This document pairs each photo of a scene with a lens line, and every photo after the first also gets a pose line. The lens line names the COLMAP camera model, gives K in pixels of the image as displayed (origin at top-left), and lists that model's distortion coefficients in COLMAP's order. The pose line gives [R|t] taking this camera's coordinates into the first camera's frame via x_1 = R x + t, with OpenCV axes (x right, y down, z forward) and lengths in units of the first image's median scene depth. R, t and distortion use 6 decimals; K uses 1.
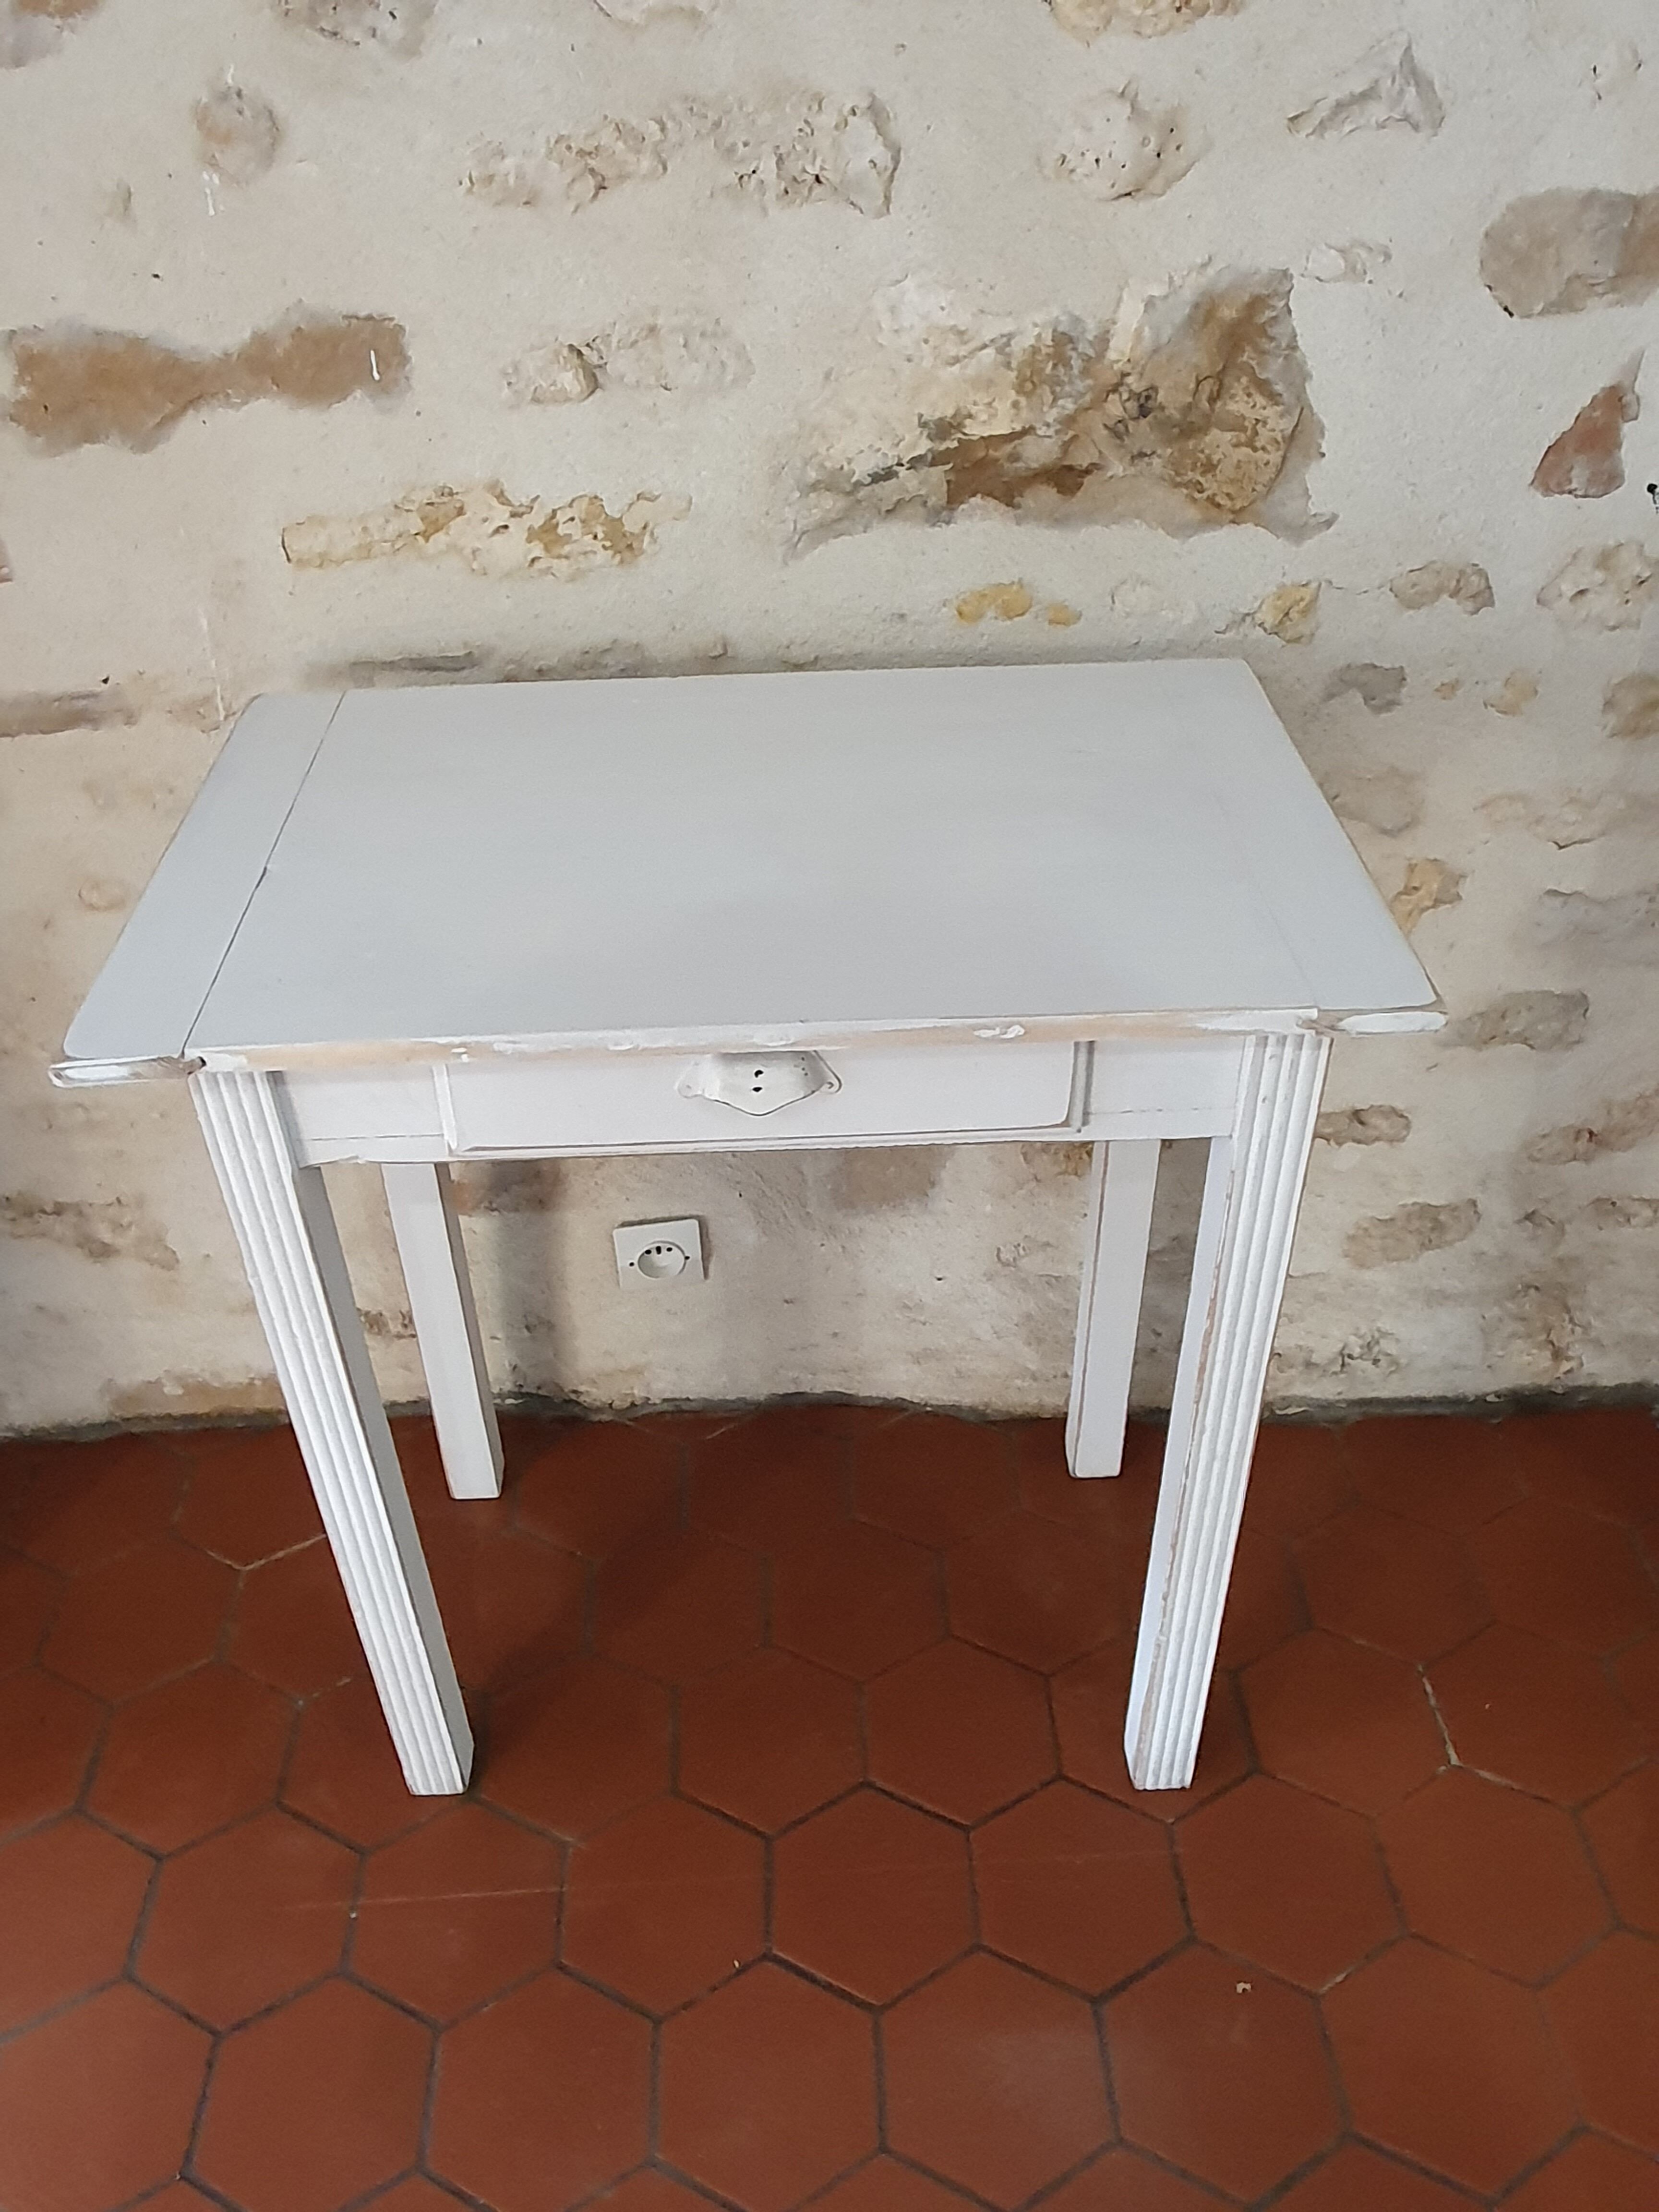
lens RADIAL K [[1733.6, 0, 797.4], [0, 1733.6, 1101.7], [0, 0, 1]] dist [-0.018221, 0.055755]
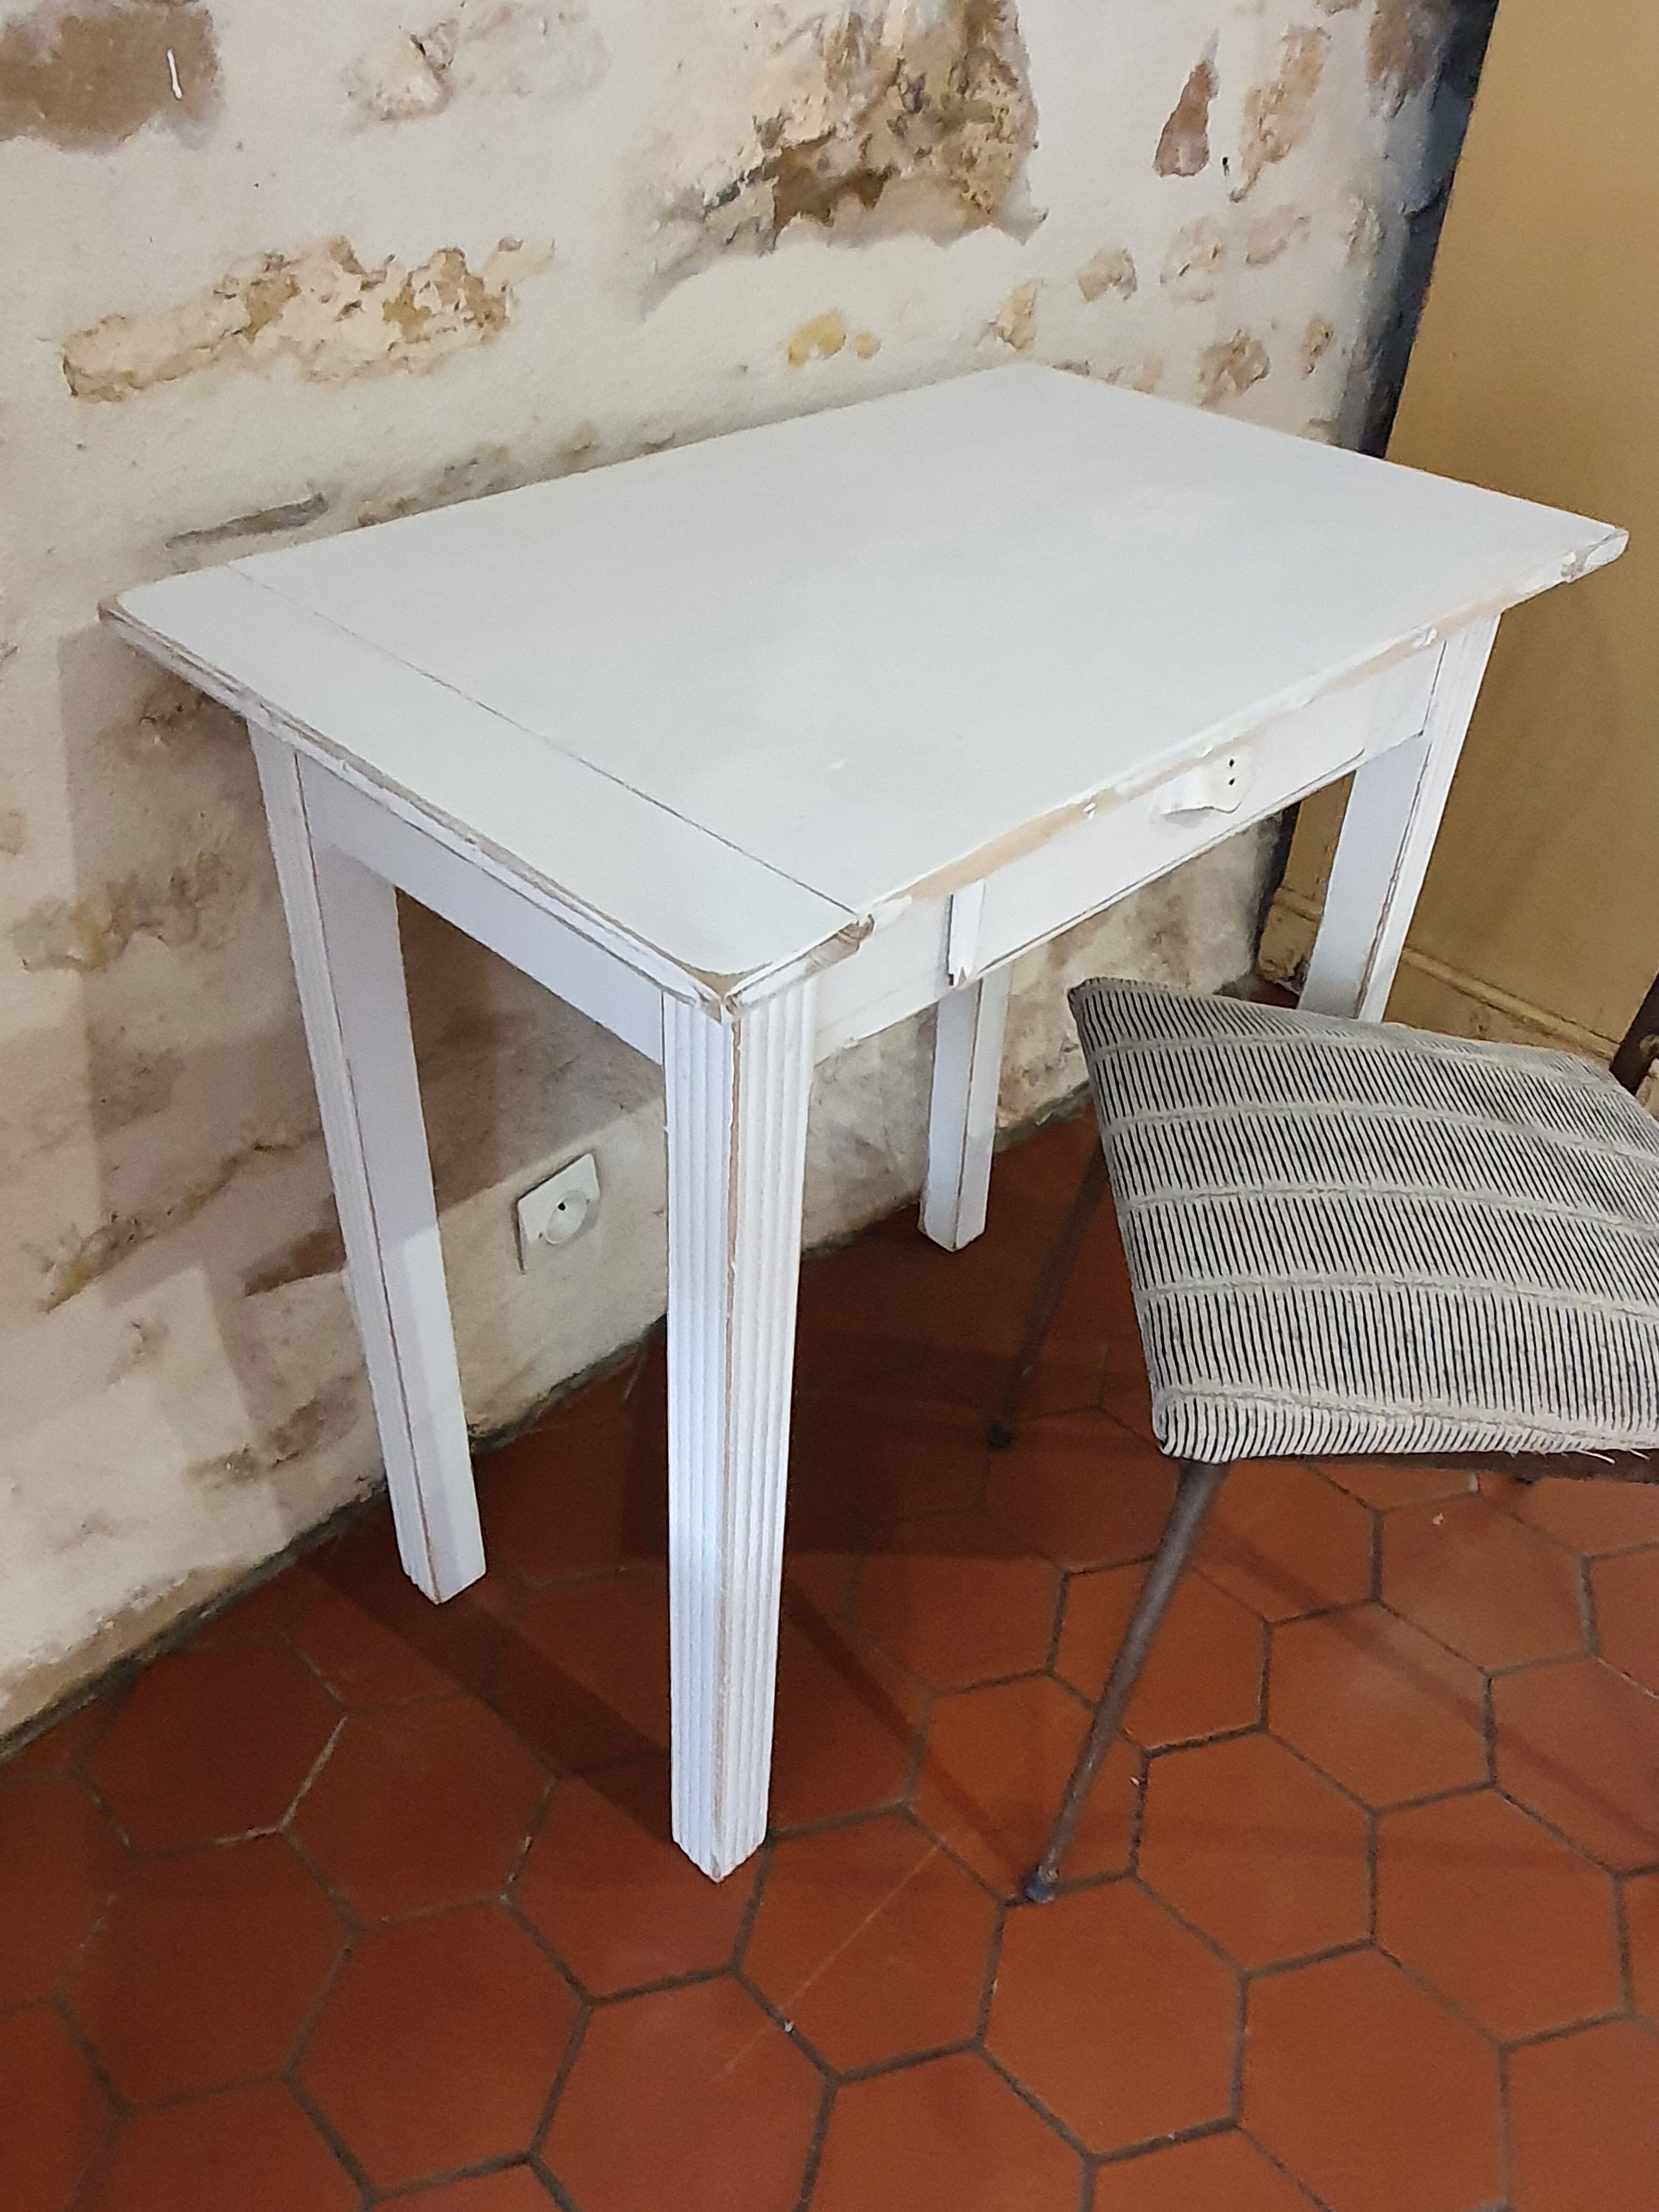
lens RADIAL K [[1687.2, 0, 801.2], [0, 1687.2, 1114.9], [0, 0, 1]] dist [0.017568, -0.009506]
pose [[0.730611, -0.380828, 0.566725, -0.577093], [0.365061, 0.919287, 0.147114, -0.045358], [-0.577008, 0.099406, 0.810666, 0.324164]]
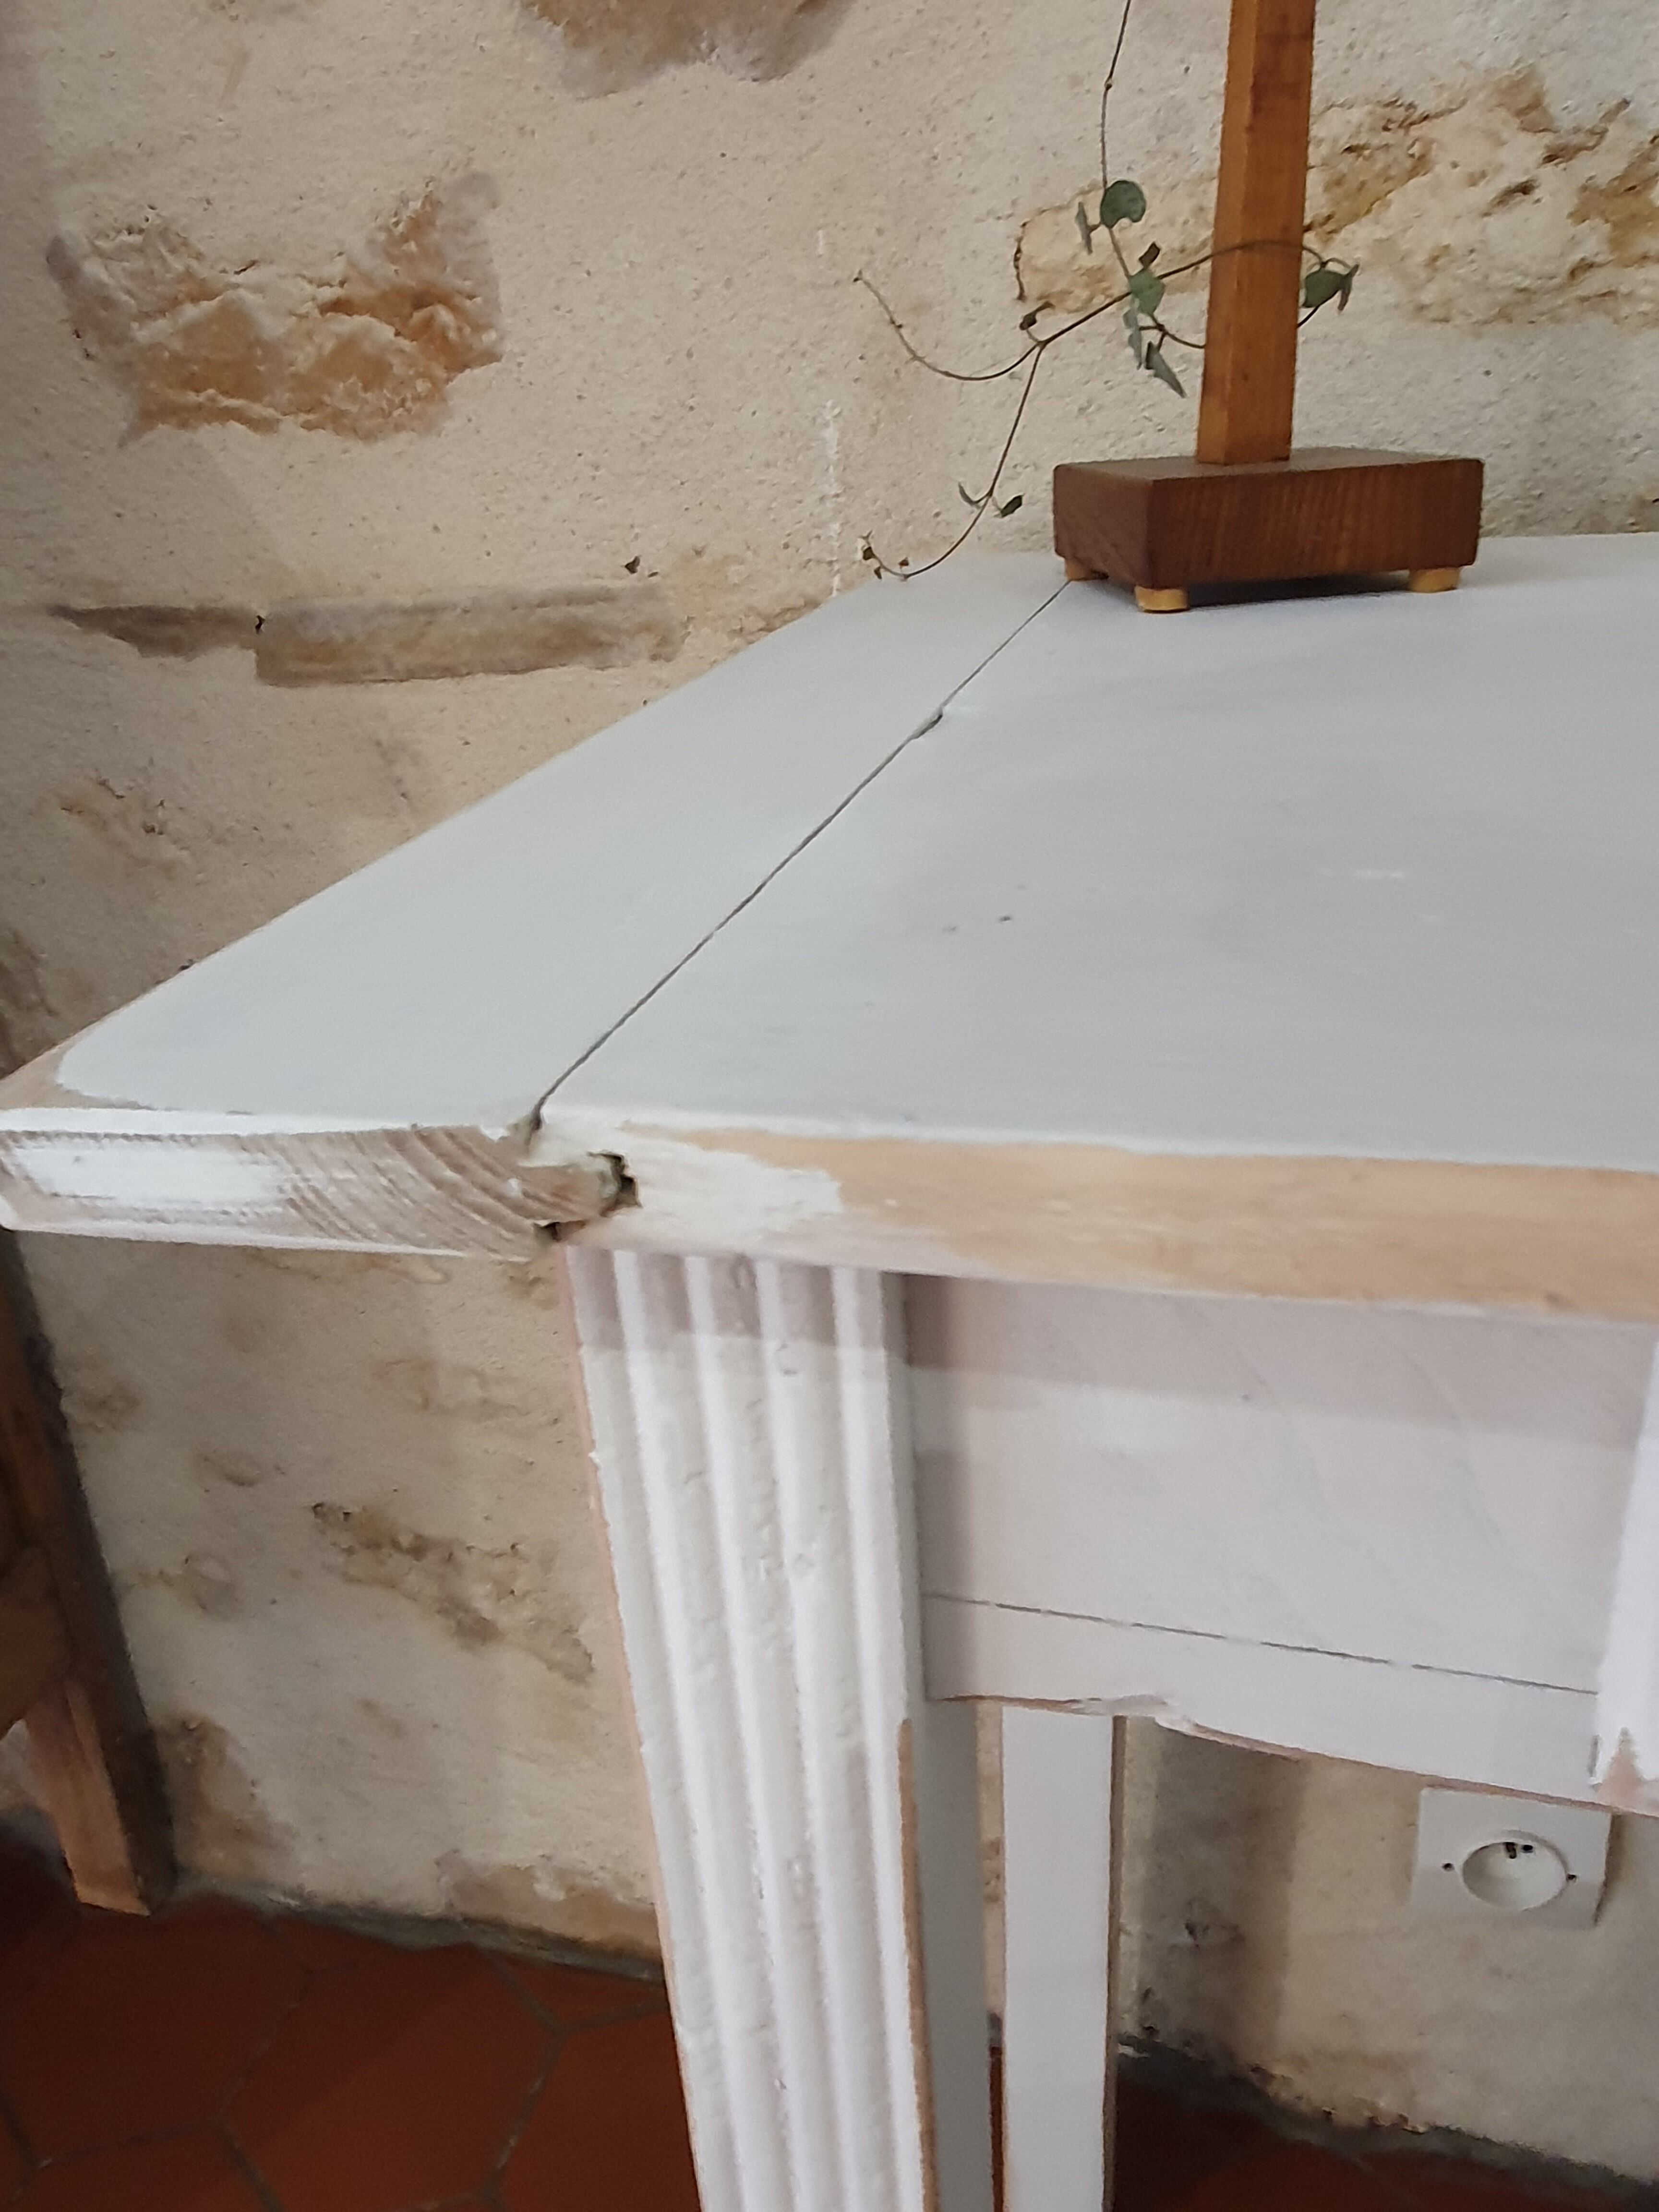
lens RADIAL K [[1687.2, 0, 801.2], [0, 1687.2, 1114.9], [0, 0, 1]] dist [0.017568, -0.009506]
pose [[0.951580, 0.100170, -0.290622, -0.194103], [-0.155775, 0.972173, -0.174967, 0.000565], [0.265008, 0.211767, 0.940705, 0.593793]]
